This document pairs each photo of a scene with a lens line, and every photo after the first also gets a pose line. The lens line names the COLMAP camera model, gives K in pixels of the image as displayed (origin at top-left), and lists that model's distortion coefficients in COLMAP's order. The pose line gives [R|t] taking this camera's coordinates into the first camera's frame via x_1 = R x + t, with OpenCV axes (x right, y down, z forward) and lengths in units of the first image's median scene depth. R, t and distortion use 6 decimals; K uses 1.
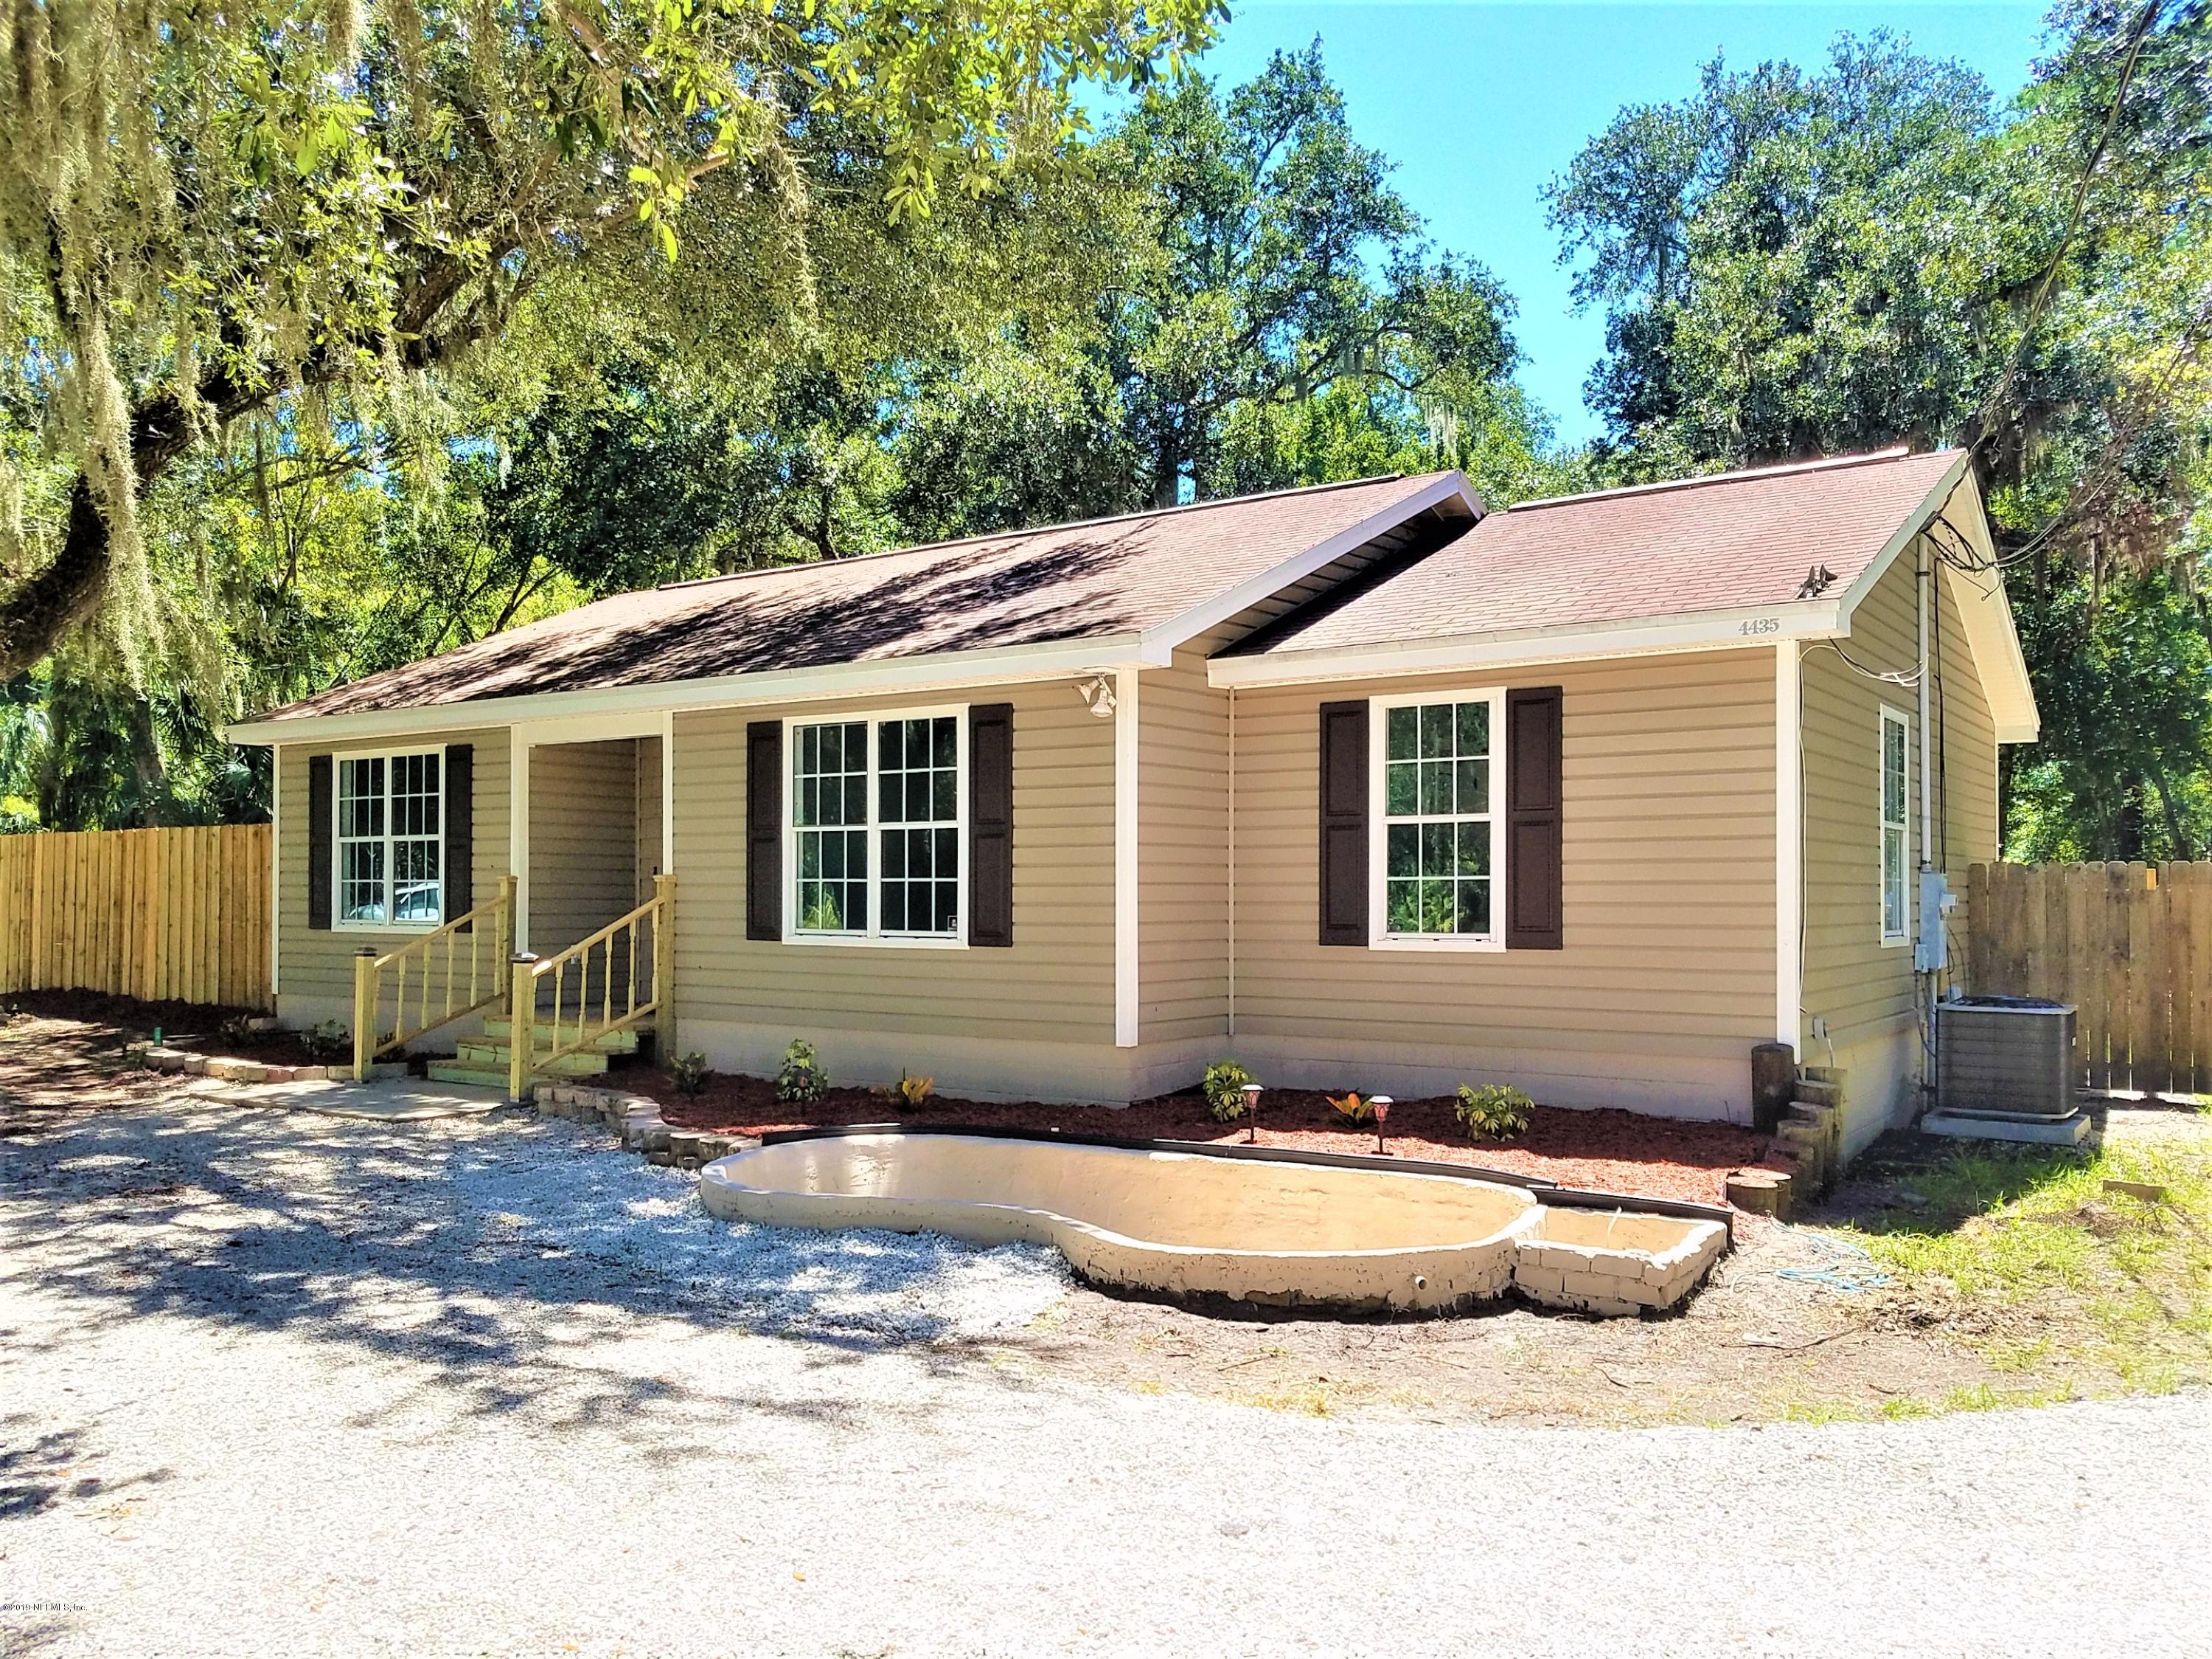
lens RADIAL K [[1801.8, 0, 1106.0], [0, 1801.8, 829.5], [0, 0, 1]] dist [-0.190493, -0.000829]
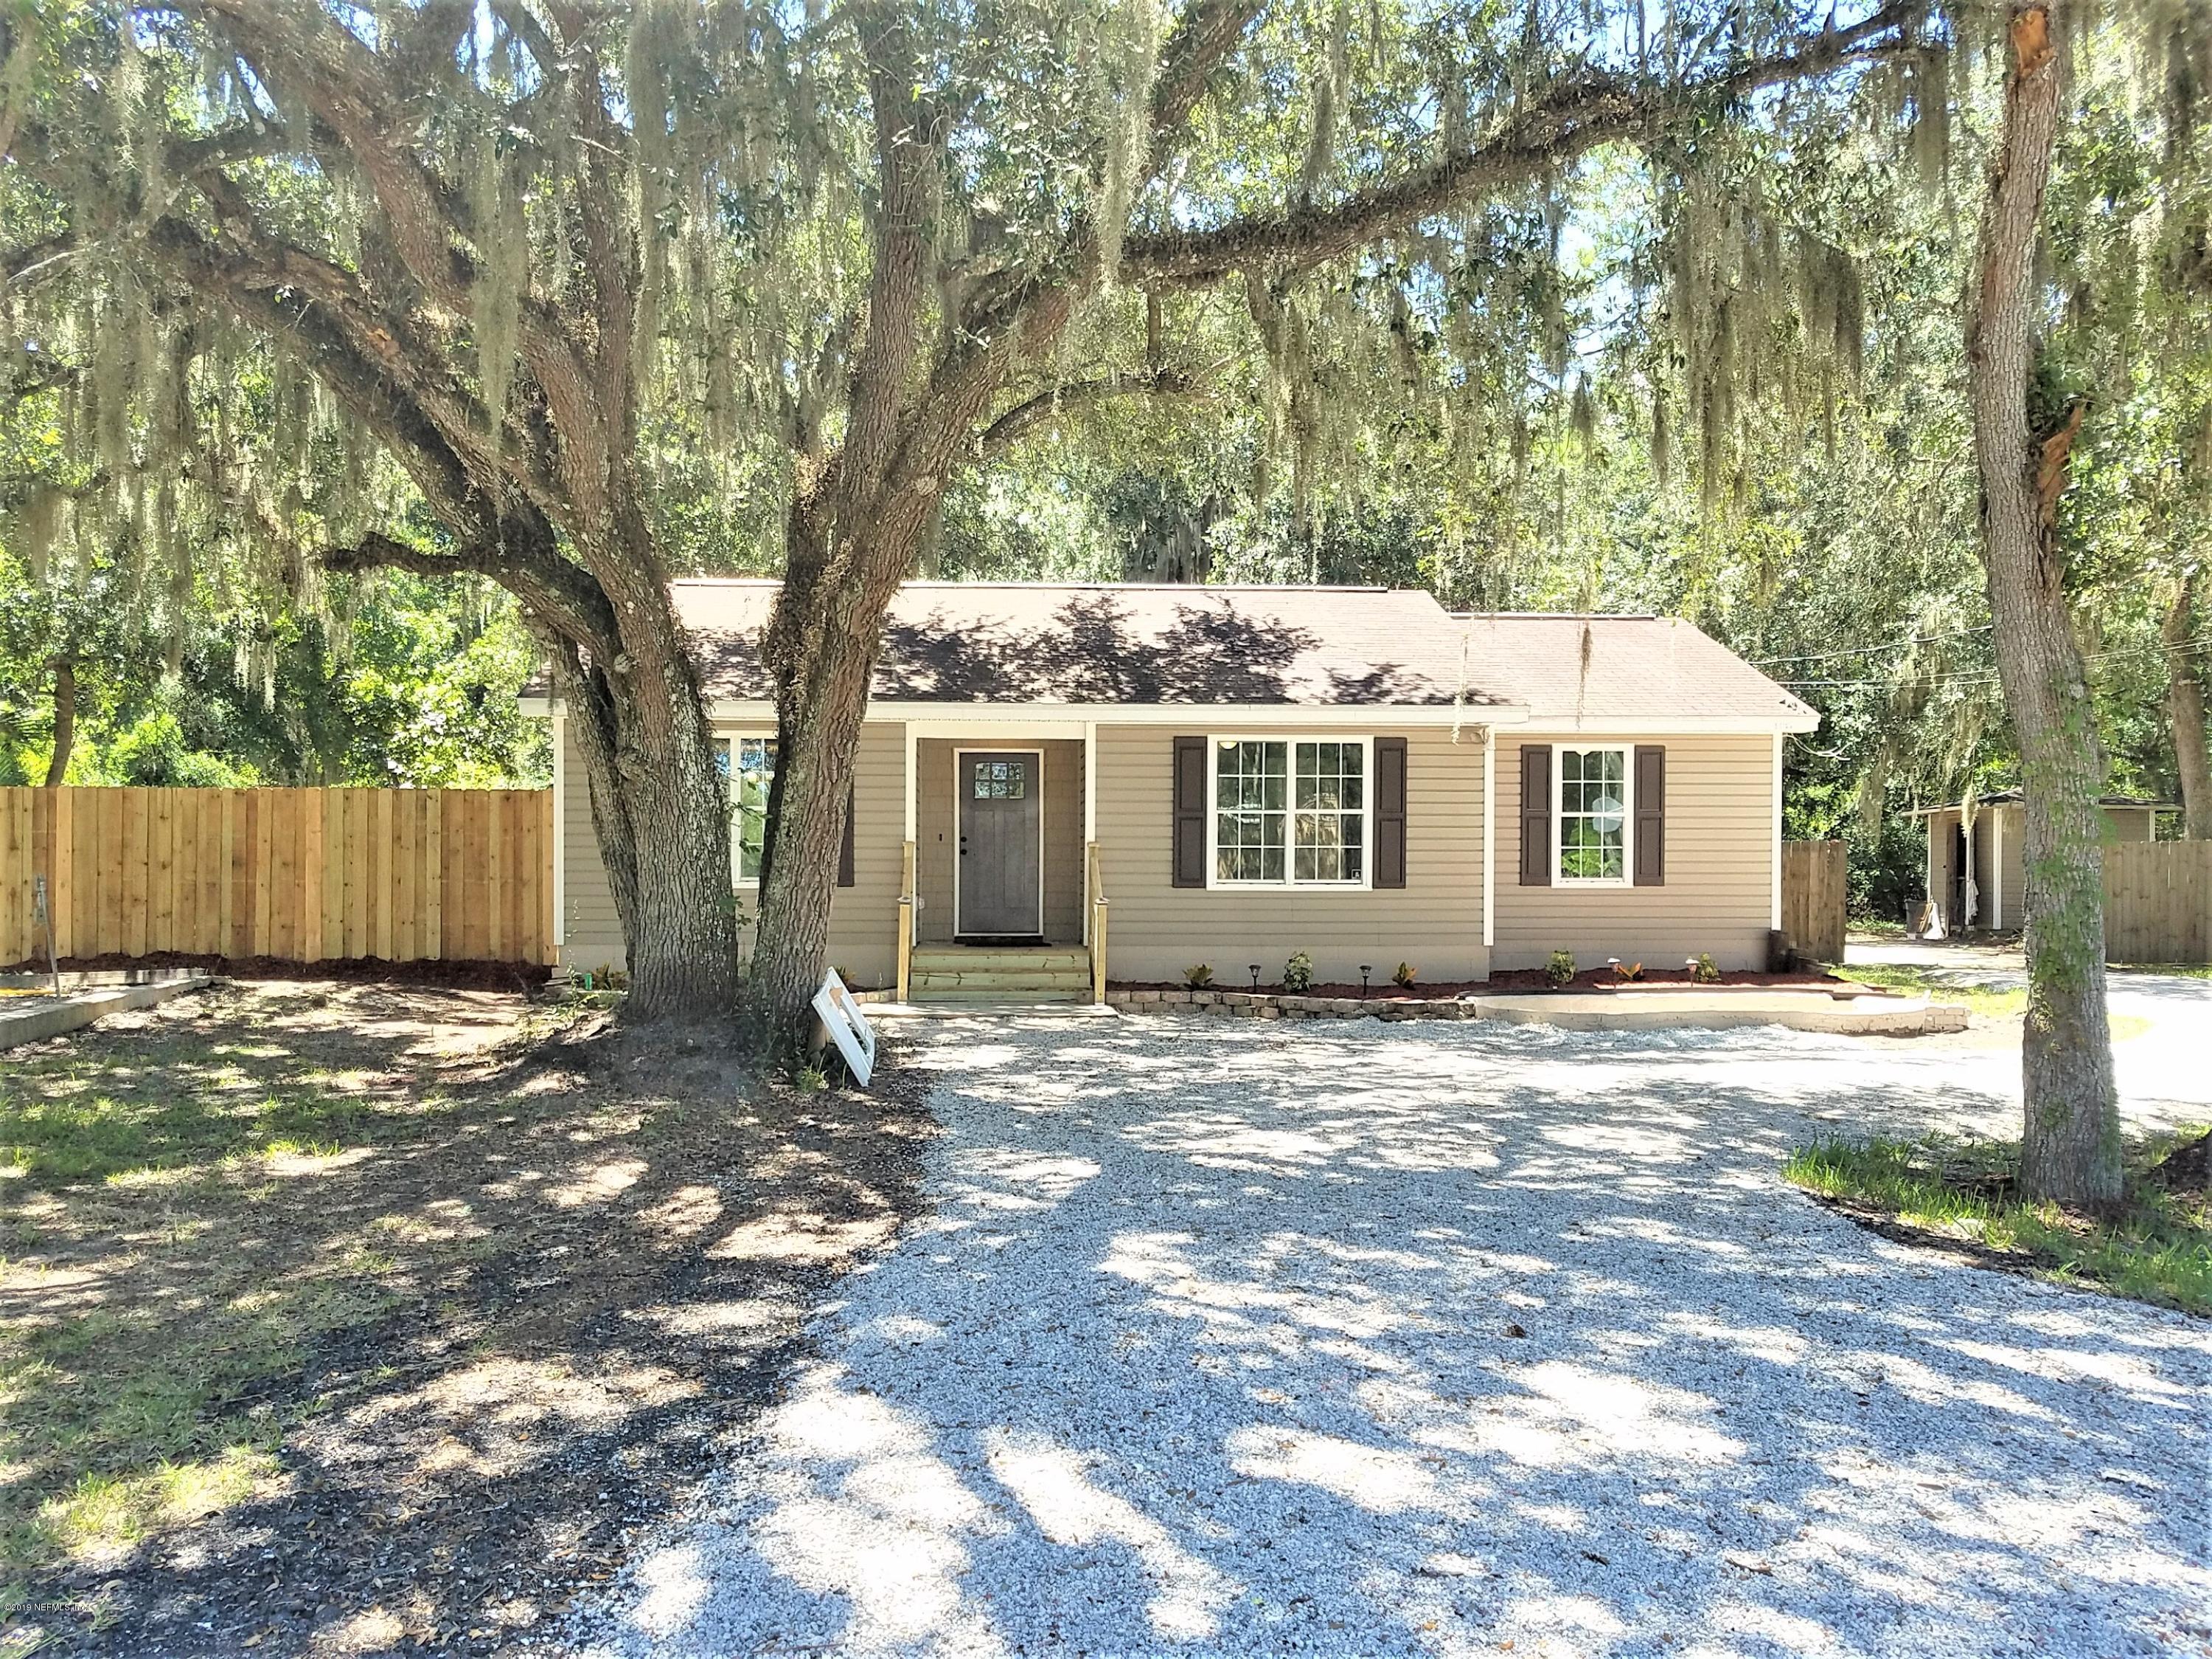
lens RADIAL K [[1197.6, 0, 1093.3], [0, 1197.6, 873.8], [0, 0, 1]] dist [-0.114965, 0.030230]
pose [[0.865212, -0.006245, 0.501367, -0.790004], [-0.018003, 0.998891, 0.043510, 0.010760], [-0.501083, -0.046672, 0.864140, 0.203231]]
